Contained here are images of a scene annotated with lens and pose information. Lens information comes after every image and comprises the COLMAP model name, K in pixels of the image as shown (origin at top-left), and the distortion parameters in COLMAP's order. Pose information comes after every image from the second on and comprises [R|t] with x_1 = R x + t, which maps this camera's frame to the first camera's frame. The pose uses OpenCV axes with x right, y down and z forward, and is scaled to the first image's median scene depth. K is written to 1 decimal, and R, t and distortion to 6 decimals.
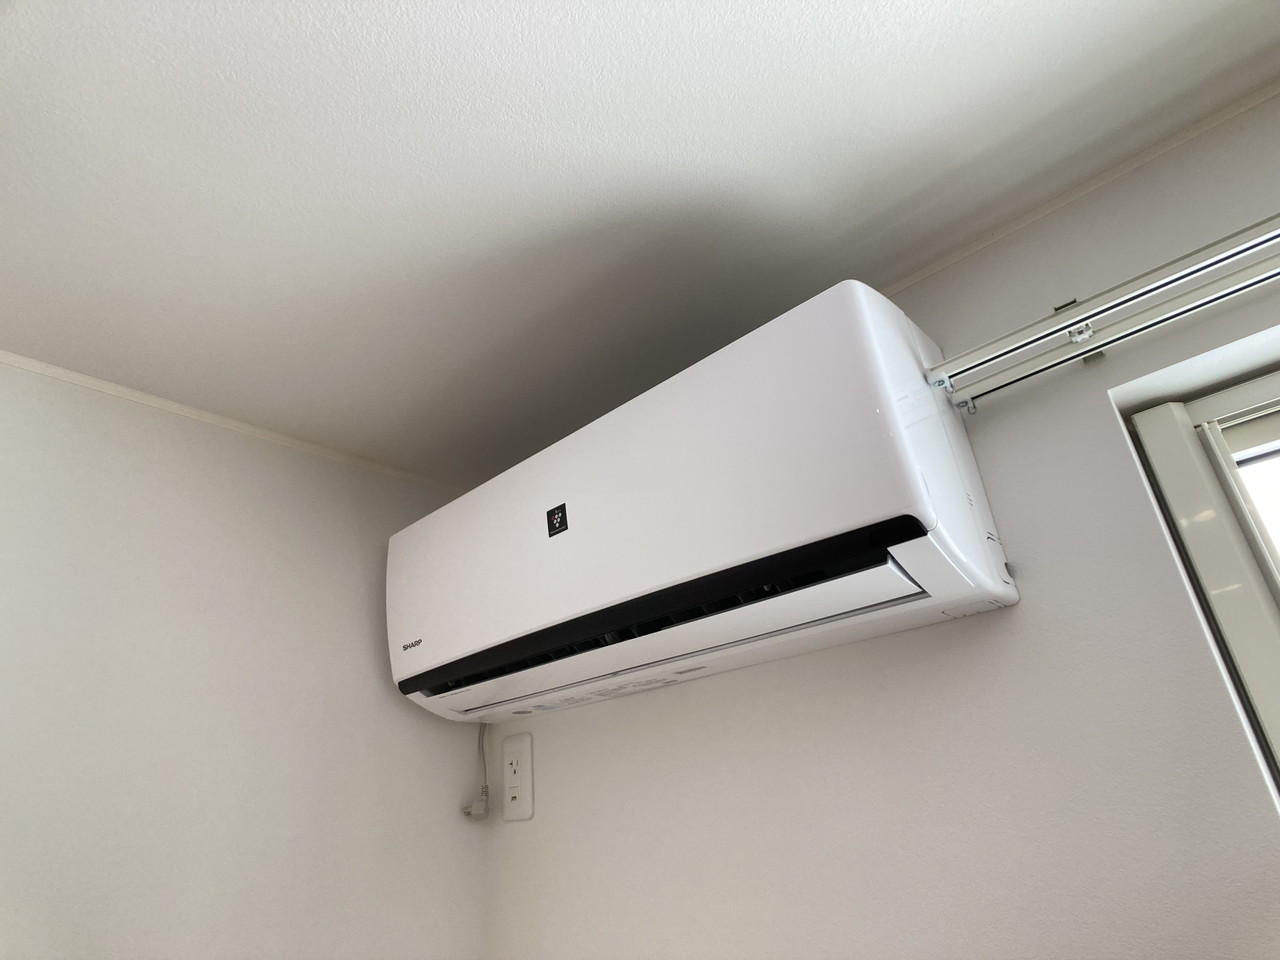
lens RADIAL K [[707.6, 0, 639.6], [0, 707.6, 473.9], [0, 0, 1]] dist [-0.001670, 0.000833]
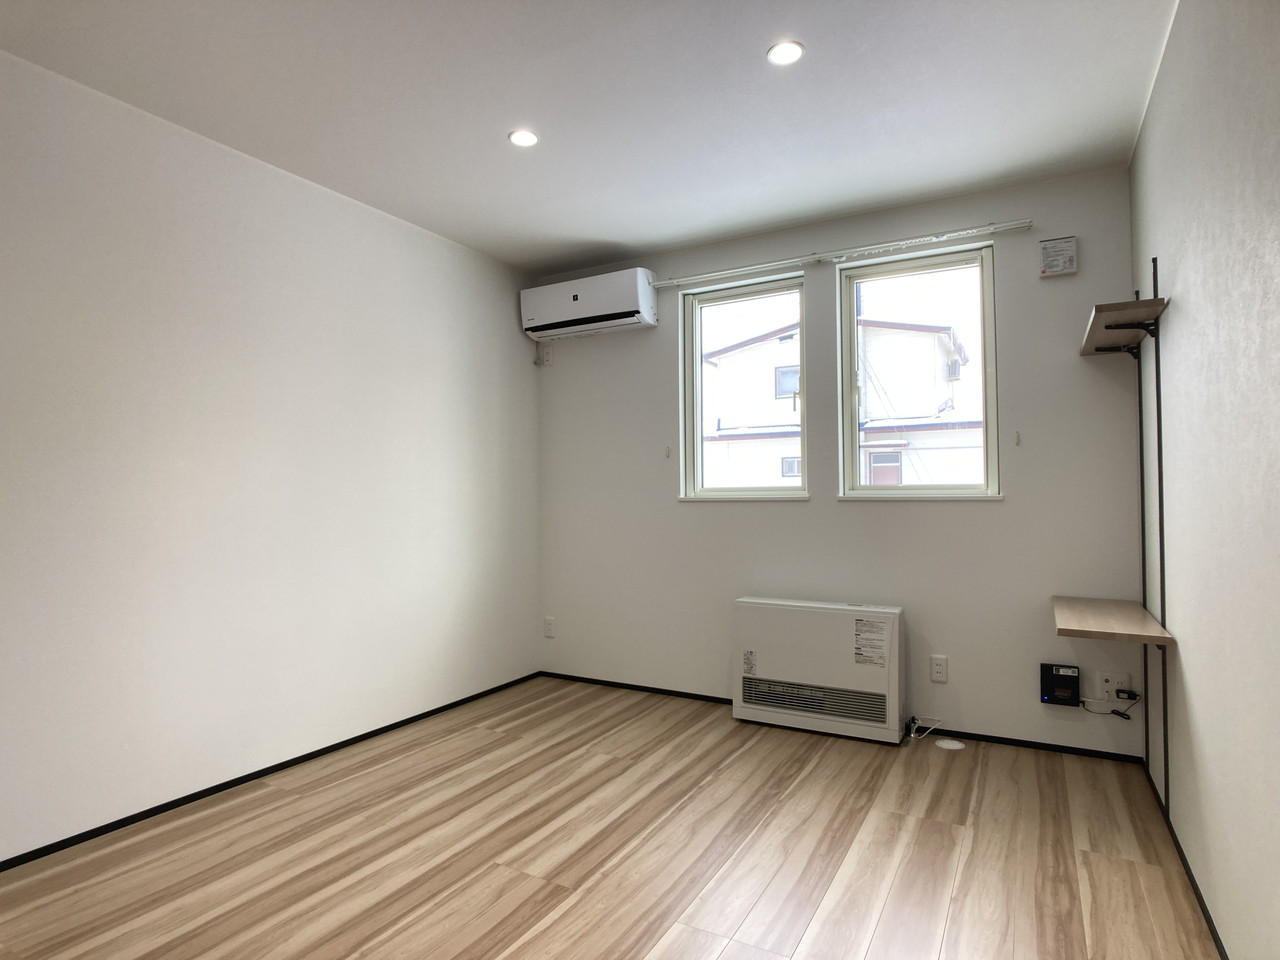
lens RADIAL K [[719.1, 0, 640.0], [0, 719.1, 480.0], [0, 0, 1]] dist [0.000405, 0.000284]
pose [[0.969774, 0.080667, 0.230283, -0.656212], [-0.165207, 0.911612, 0.376391, -0.661441], [-0.179567, -0.403059, 0.897385, -3.643897]]
